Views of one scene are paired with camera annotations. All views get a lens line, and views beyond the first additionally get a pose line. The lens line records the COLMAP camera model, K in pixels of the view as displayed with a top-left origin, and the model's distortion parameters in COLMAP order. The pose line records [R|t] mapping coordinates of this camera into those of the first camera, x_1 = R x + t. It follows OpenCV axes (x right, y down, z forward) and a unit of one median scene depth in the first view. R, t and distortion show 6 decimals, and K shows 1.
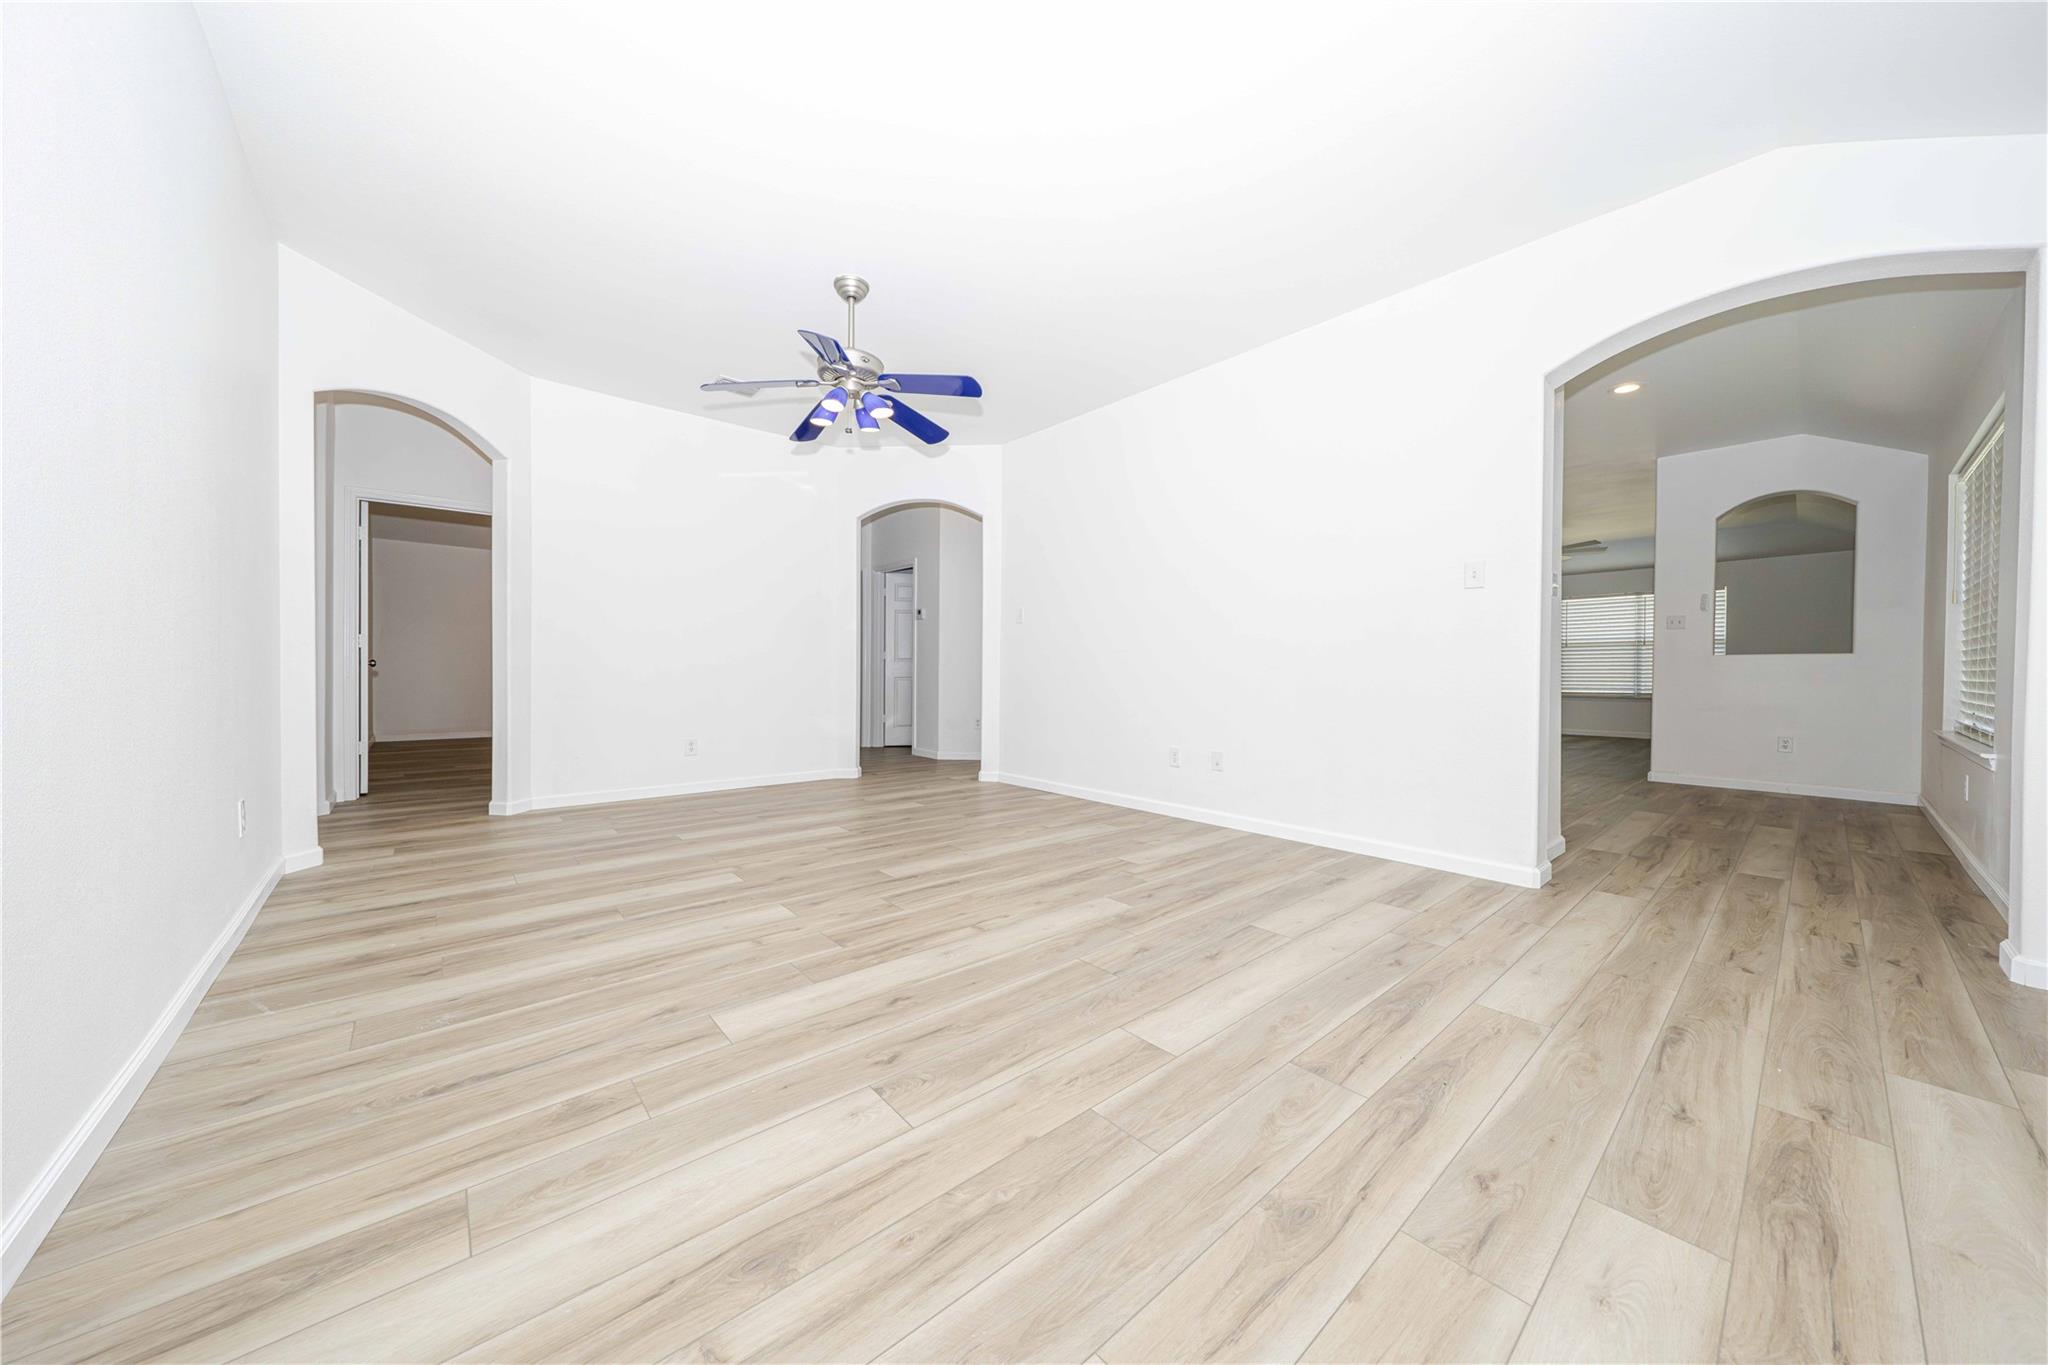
lens RADIAL K [[695.0, 0, 1034.2], [0, 695.0, 687.3], [0, 0, 1]] dist [-0.003965, 0.000900]
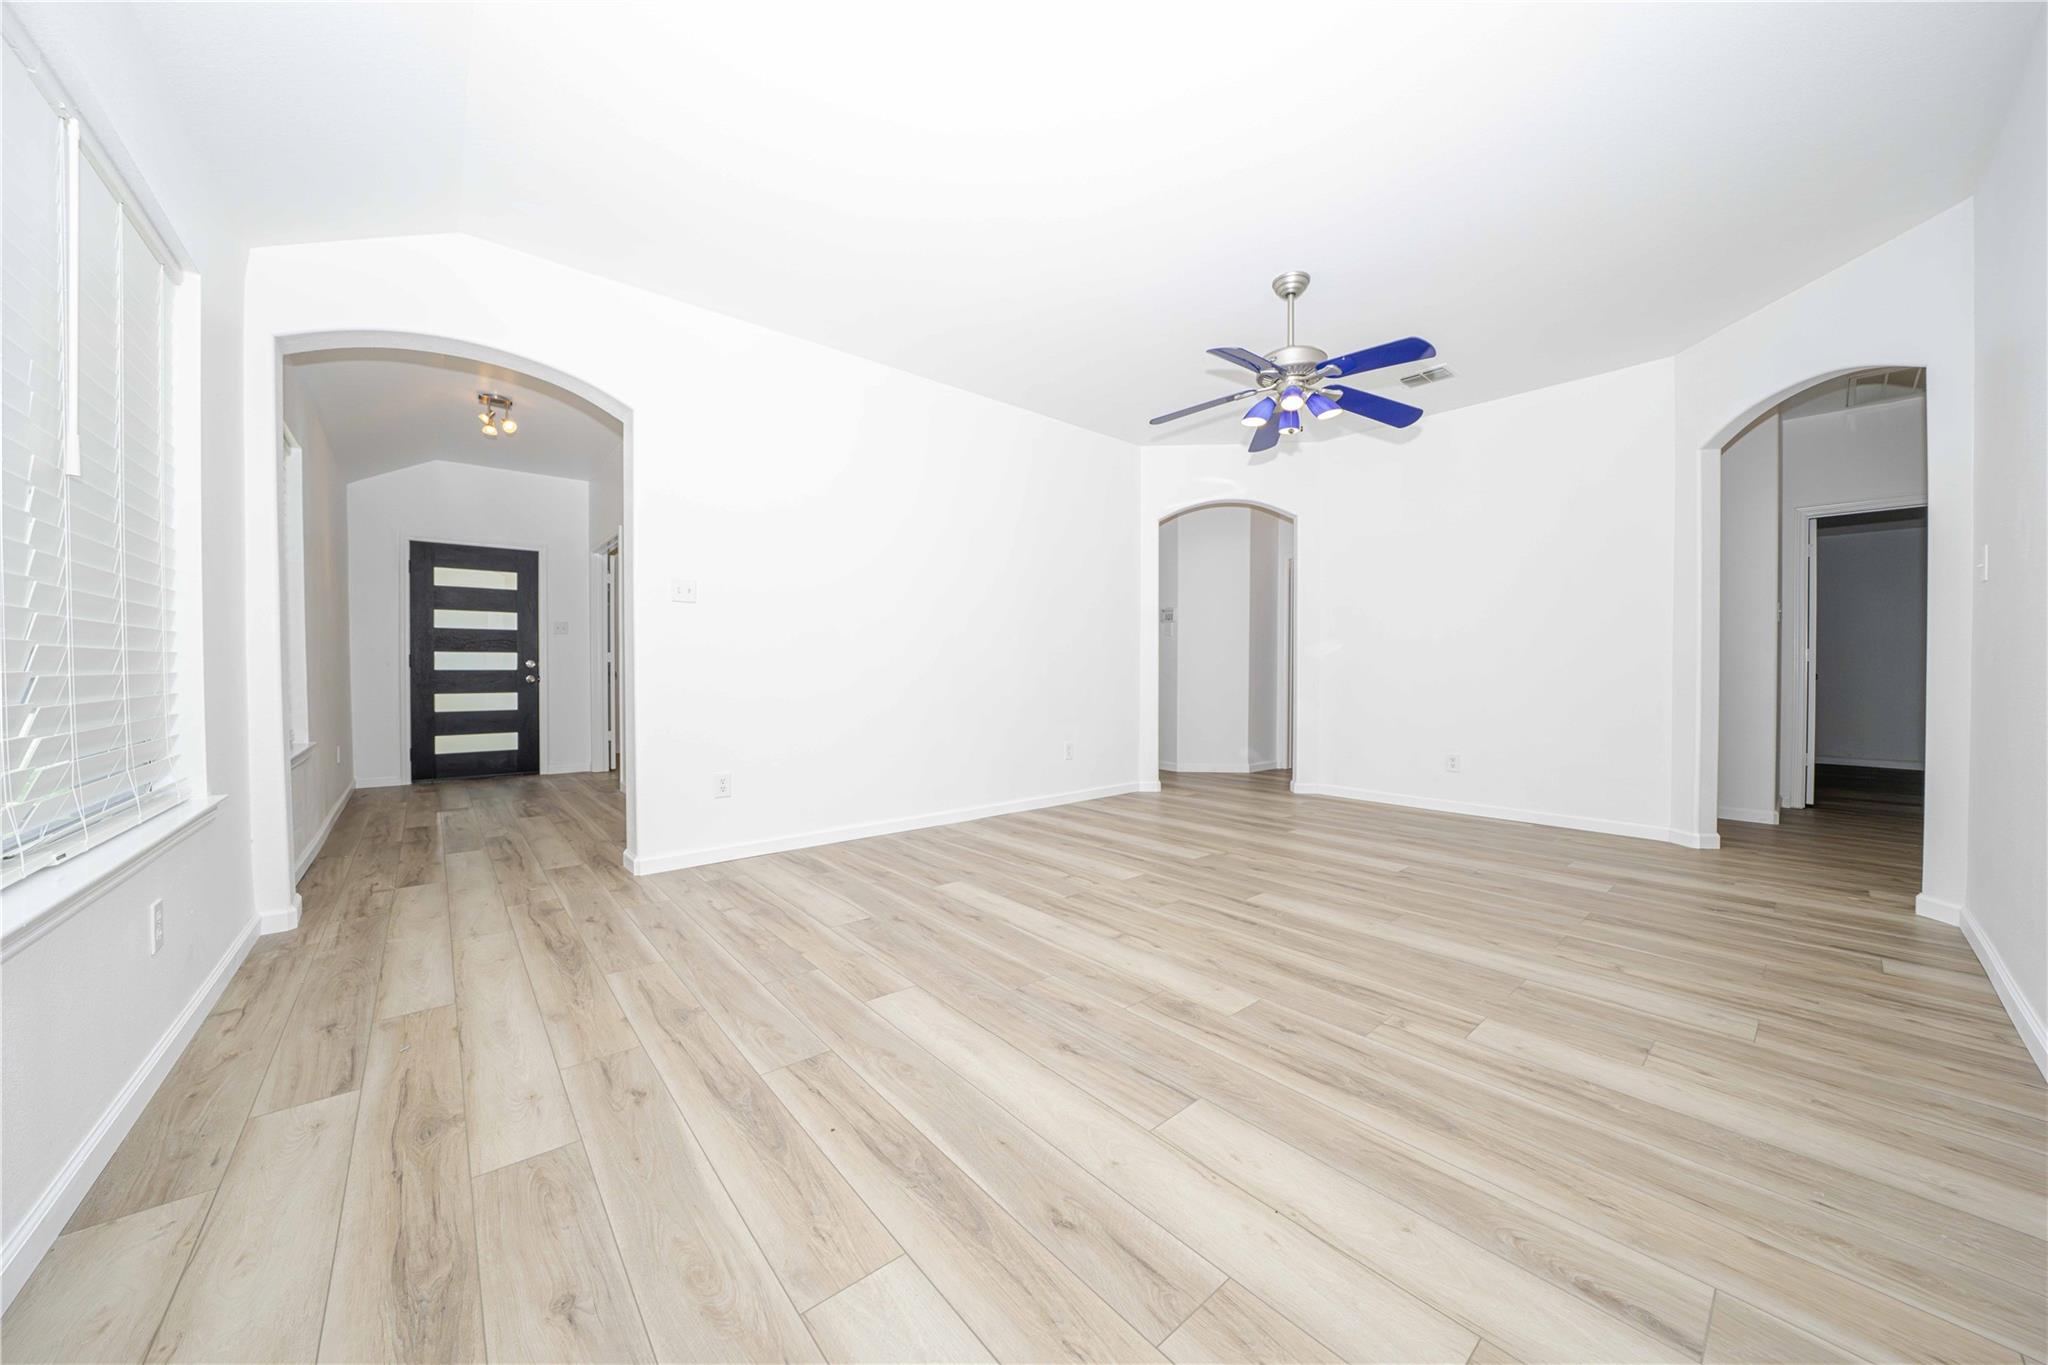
lens RADIAL K [[695.0, 0, 1021.3], [0, 695.0, 669.8], [0, 0, 1]] dist [-0.003965, 0.000900]
pose [[-0.011866, -0.007467, -0.999902, 1.053028], [-0.023771, 0.999692, -0.007184, -0.046753], [0.999647, 0.023684, -0.012040, 0.928325]]
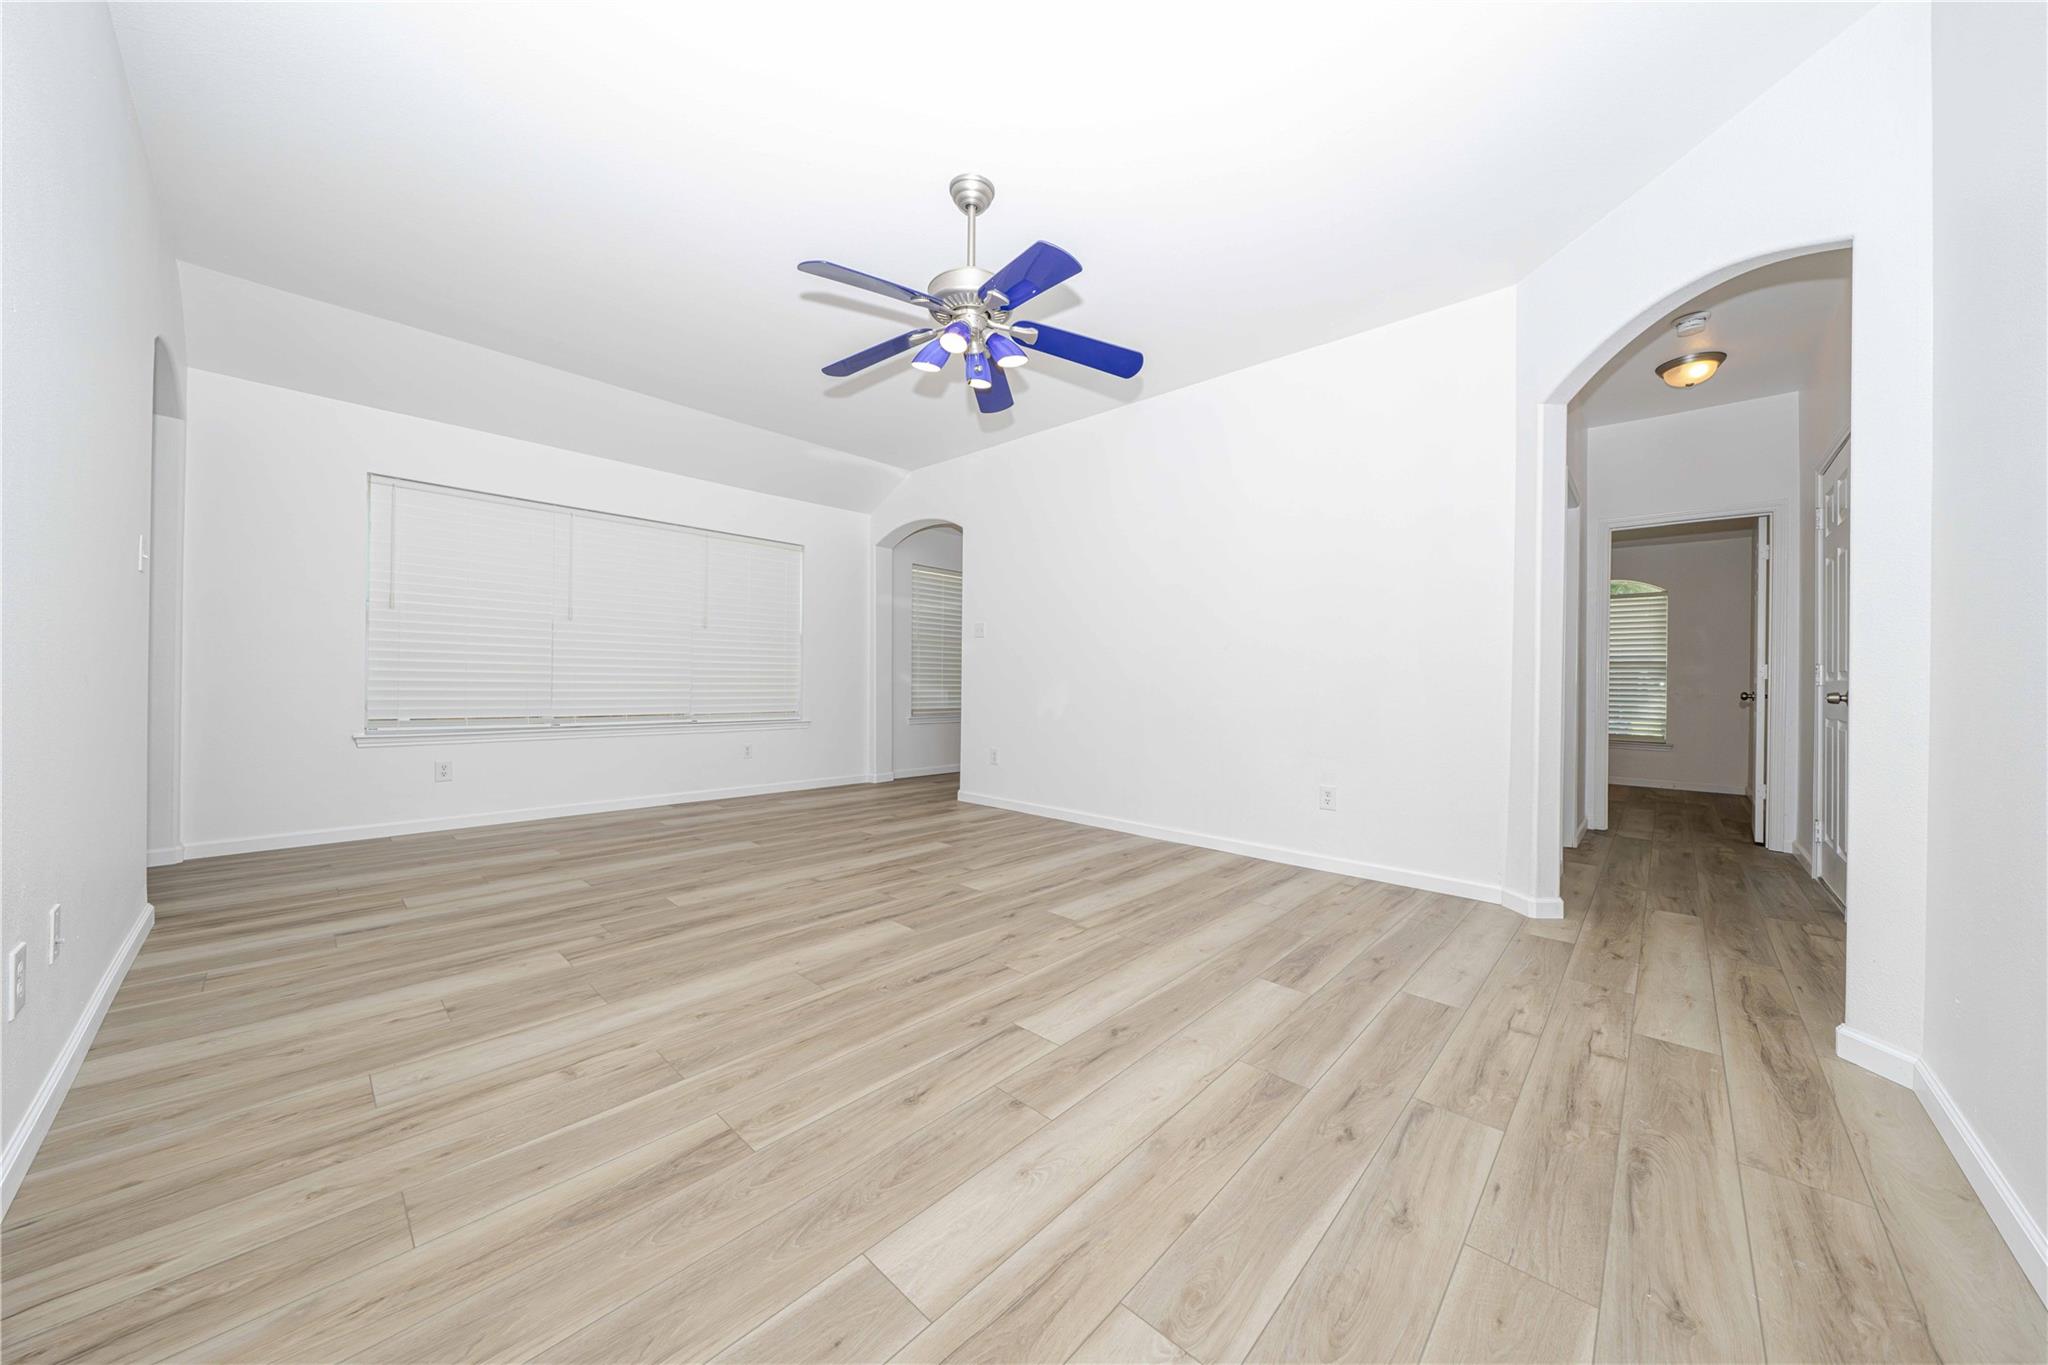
lens RADIAL K [[695.0, 0, 1036.1], [0, 695.0, 686.4], [0, 0, 1]] dist [-0.003965, 0.000900]
pose [[-0.994050, -0.021883, -0.106704, -0.384814], [-0.024660, 0.999389, 0.024775, -0.078928], [0.106097, 0.027259, -0.993982, 2.578095]]
